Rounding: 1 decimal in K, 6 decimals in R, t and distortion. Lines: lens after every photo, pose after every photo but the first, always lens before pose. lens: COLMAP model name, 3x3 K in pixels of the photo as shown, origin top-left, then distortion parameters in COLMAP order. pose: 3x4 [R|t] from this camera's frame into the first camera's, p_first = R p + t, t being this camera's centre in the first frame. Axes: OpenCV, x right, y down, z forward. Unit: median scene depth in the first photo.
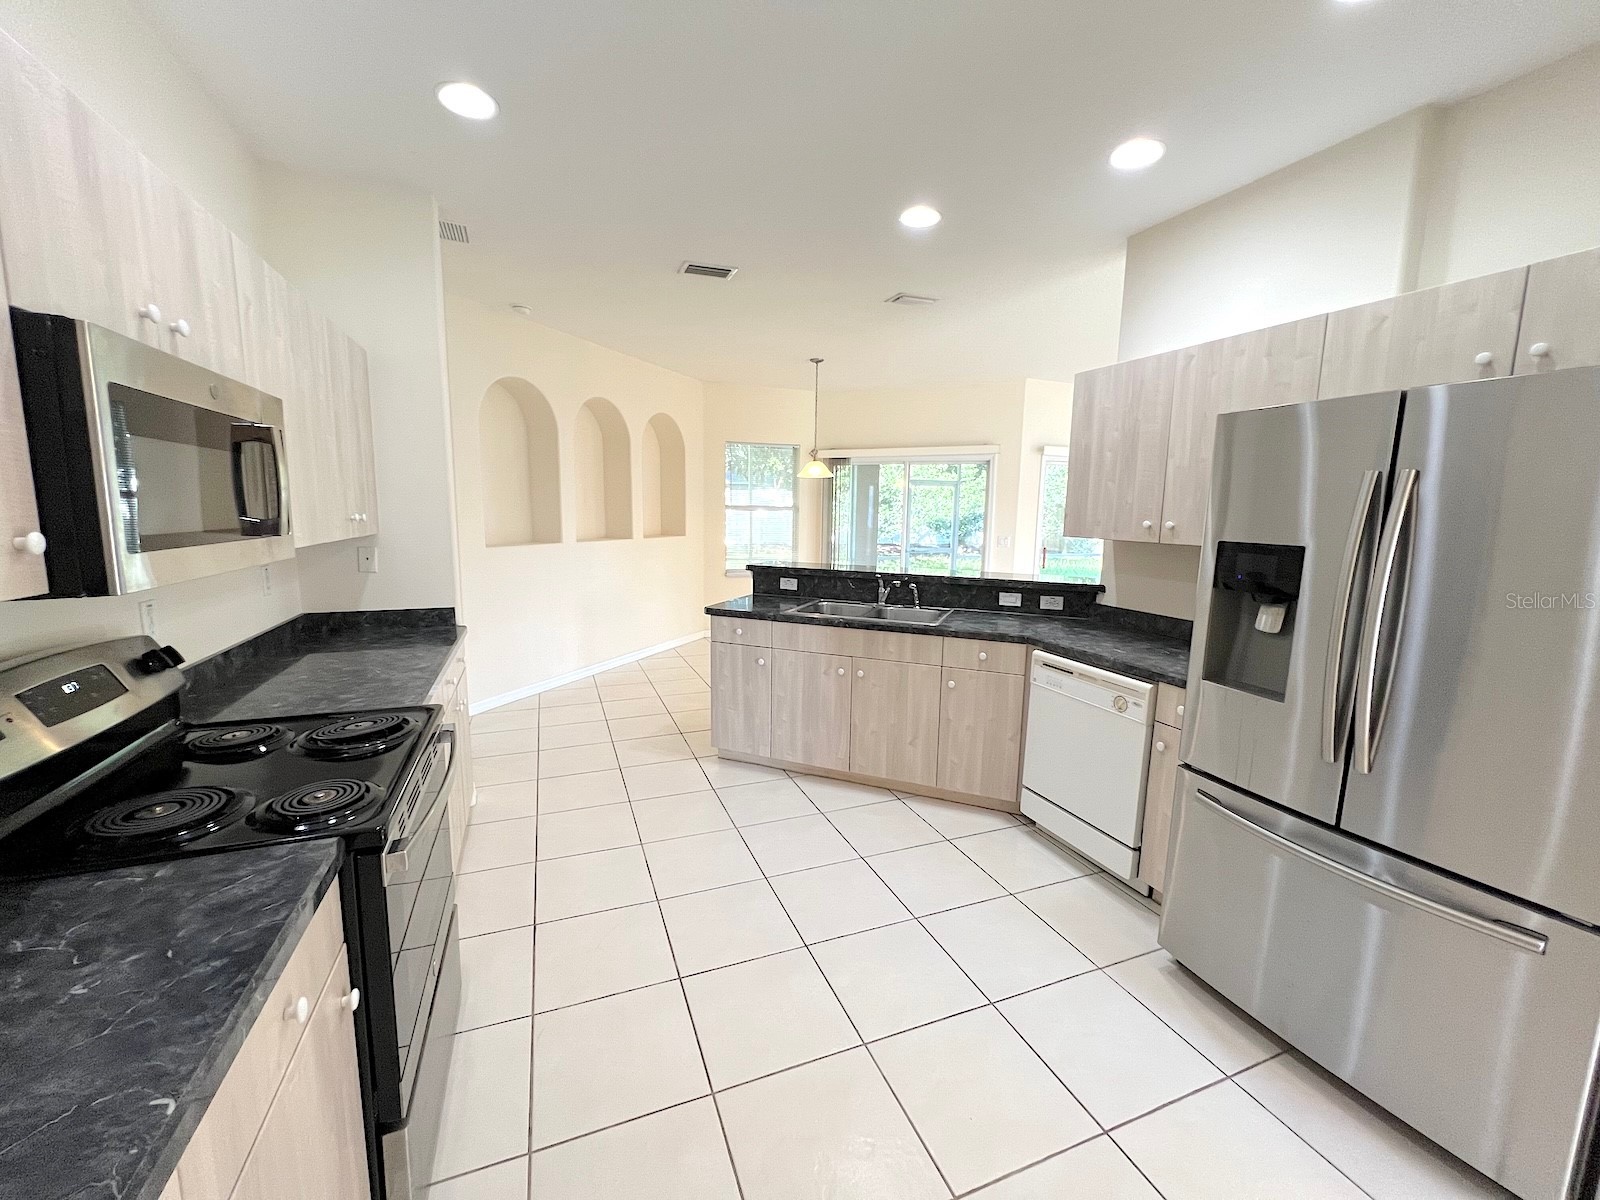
lens RADIAL K [[643.7, 0, 796.3], [0, 643.7, 598.8], [0, 0, 1]] dist [-0.004876, 0.001287]
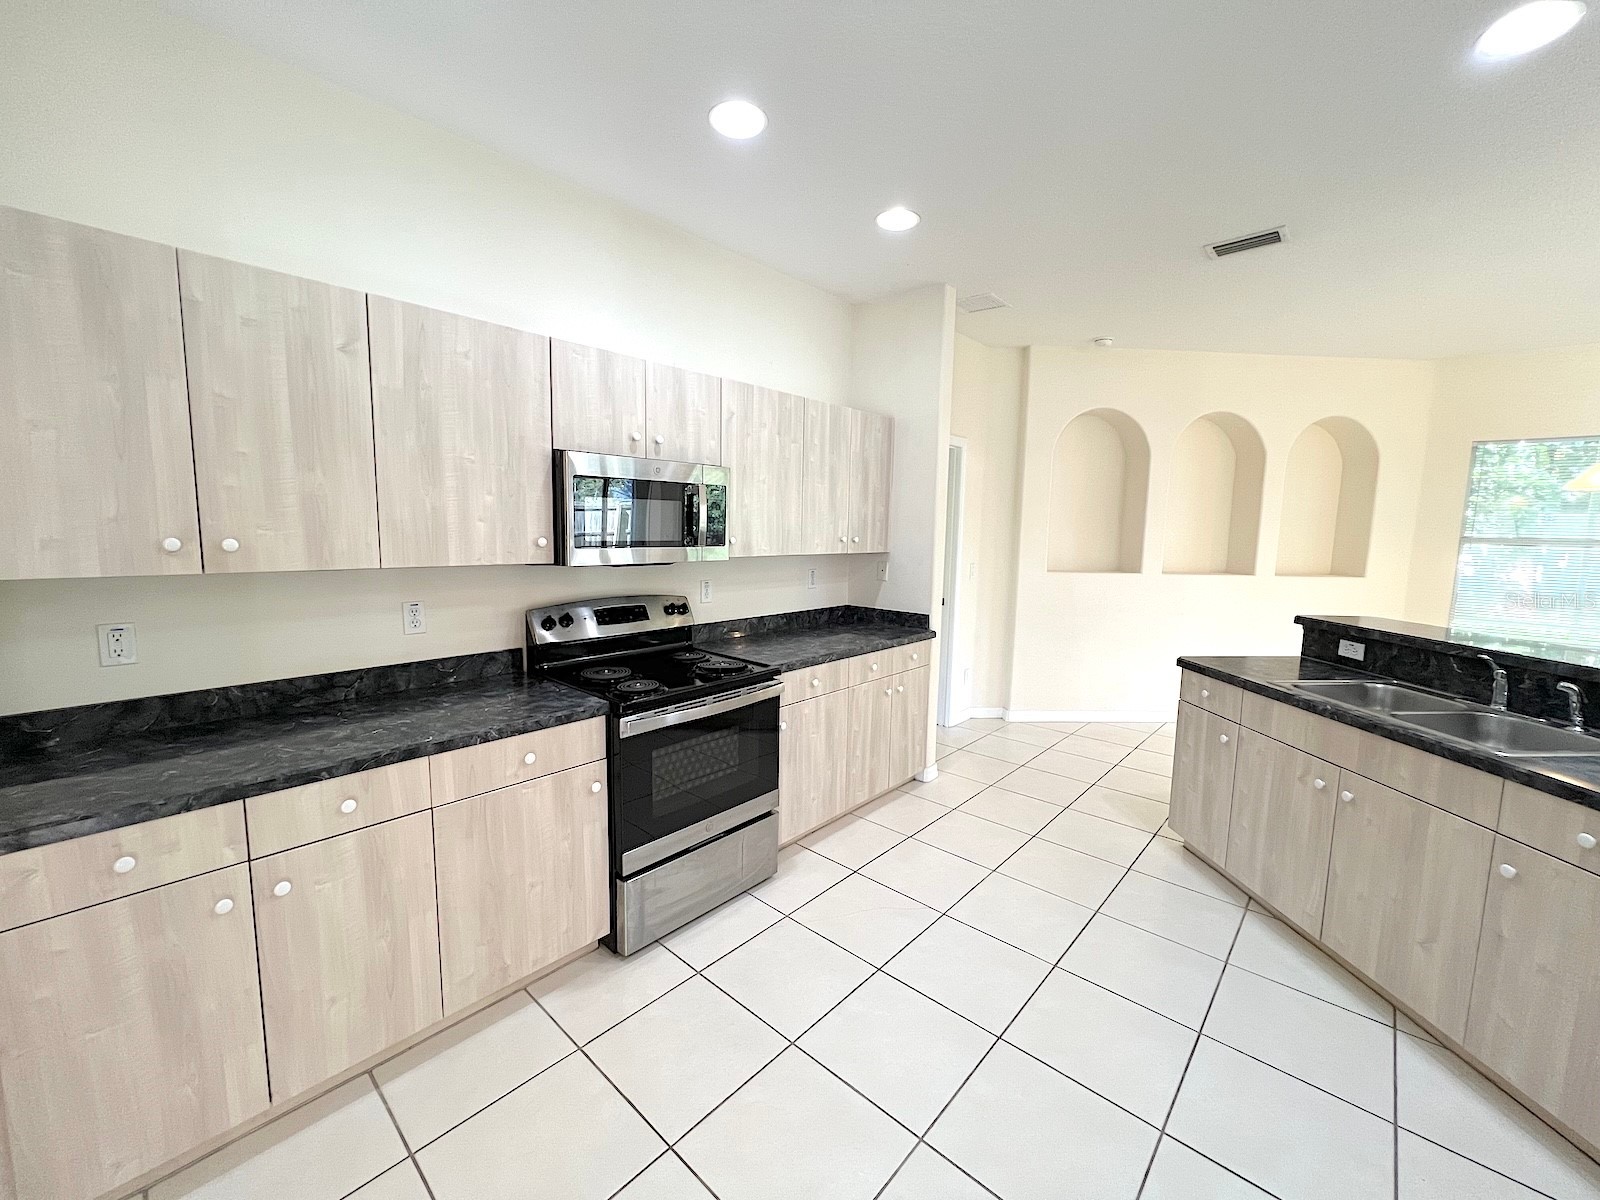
lens RADIAL K [[643.7, 0, 795.9], [0, 643.7, 597.4], [0, 0, 1]] dist [-0.004876, 0.001287]
pose [[0.441665, 0.095149, -0.892121, 0.400560], [-0.137758, 0.989761, 0.037363, -0.027381], [0.886541, 0.106394, 0.450250, 0.201430]]
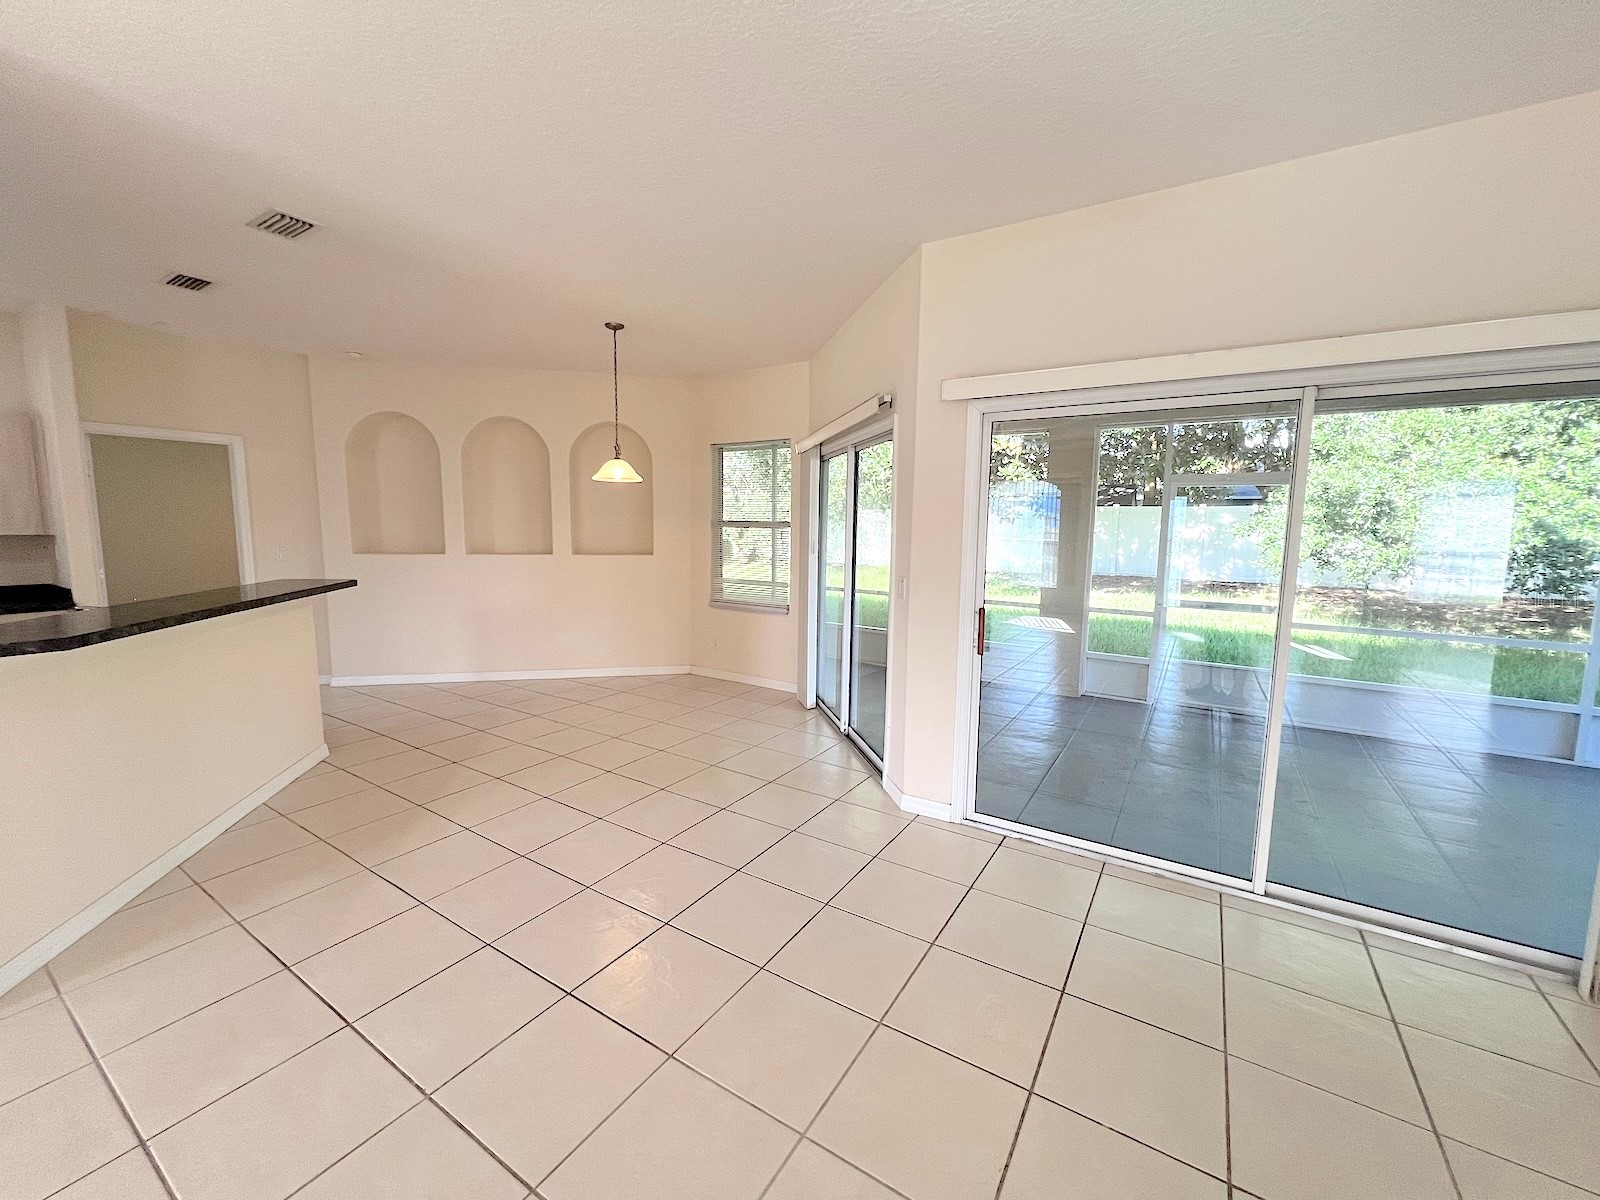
lens RADIAL K [[643.7, 0, 798.1], [0, 643.7, 598.1], [0, 0, 1]] dist [-0.004876, 0.001287]
pose [[0.587980, 0.087787, -0.804098, 1.370434], [-0.119167, 0.992647, 0.021233, -0.165579], [0.800049, 0.083338, 0.594118, 1.299199]]
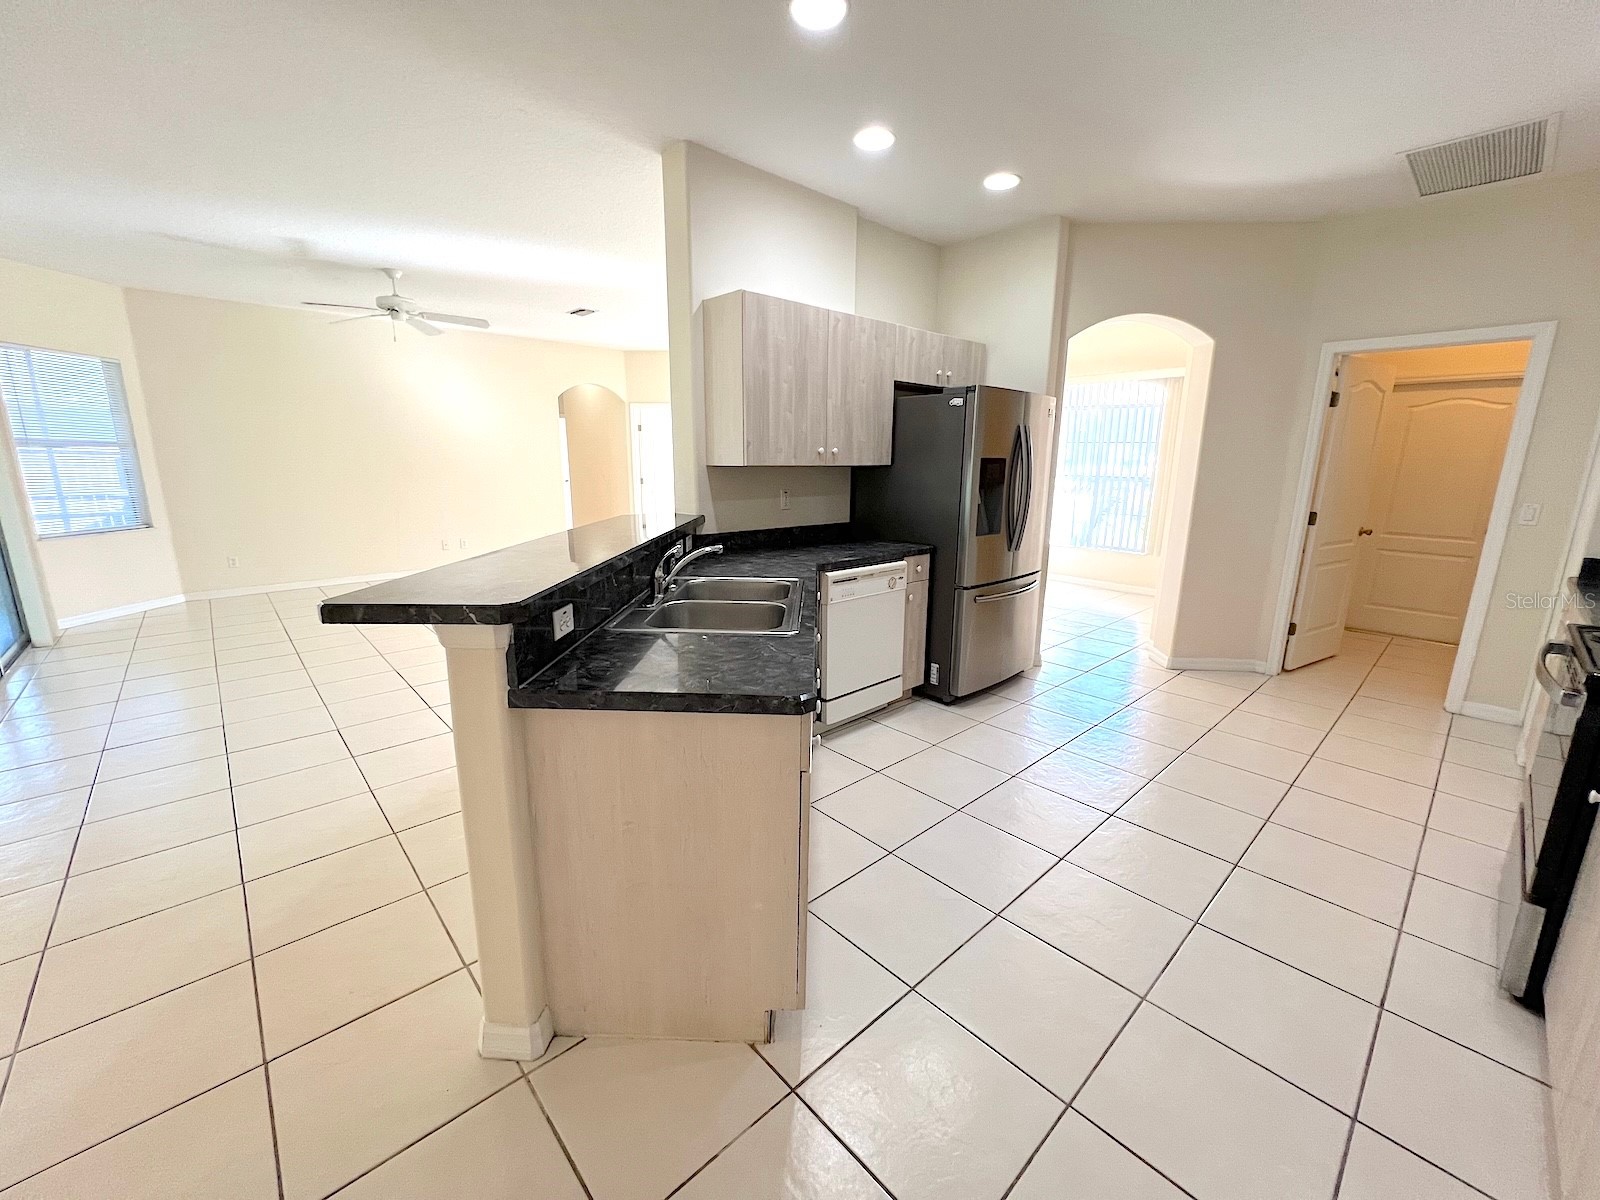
lens RADIAL K [[643.7, 0, 797.6], [0, 643.7, 599.9], [0, 0, 1]] dist [-0.004876, 0.001287]
pose [[-0.363041, -0.218360, 0.905826, -0.500025], [0.118378, 0.953466, 0.277288, -0.153500], [-0.924223, 0.207897, -0.320299, 1.204920]]
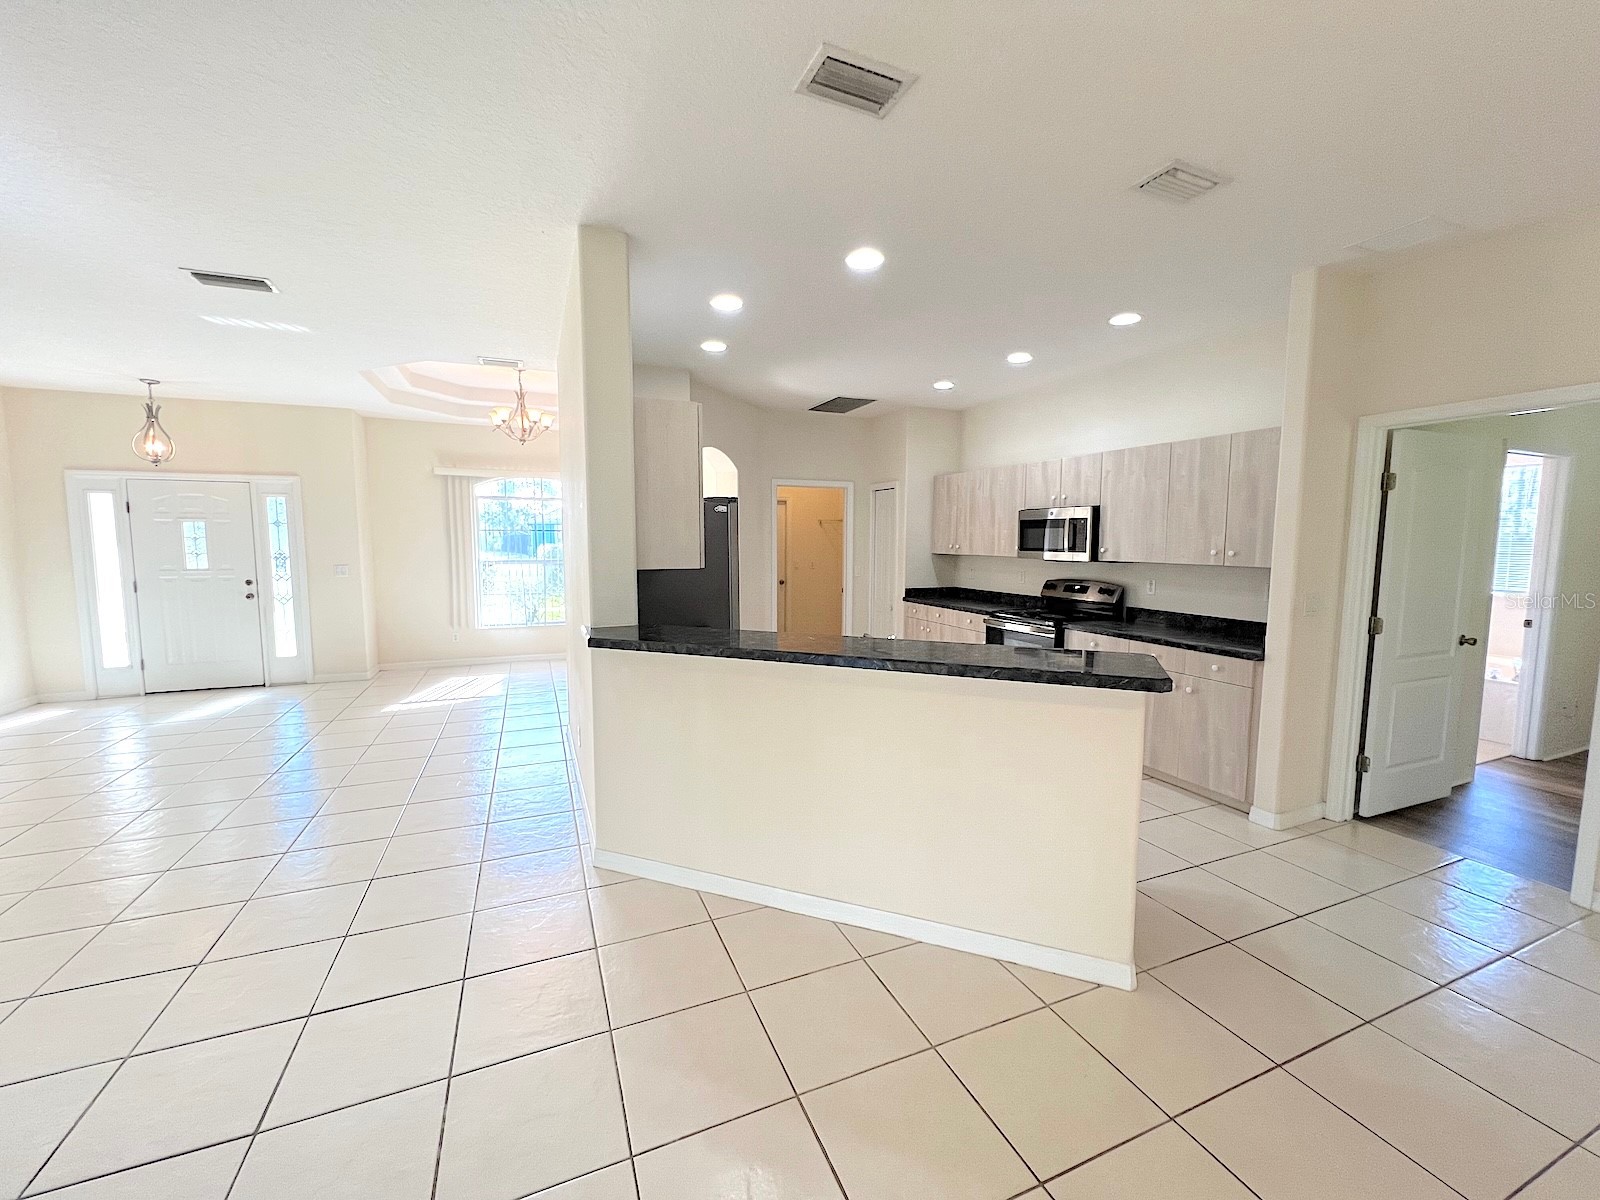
lens RADIAL K [[643.7, 0, 798.2], [0, 643.7, 596.4], [0, 0, 1]] dist [-0.004876, 0.001287]
pose [[-0.999590, -0.014532, -0.024675, 0.277620], [-0.019807, 0.973167, 0.229247, -0.264852], [0.020682, 0.229642, -0.973055, 1.856177]]
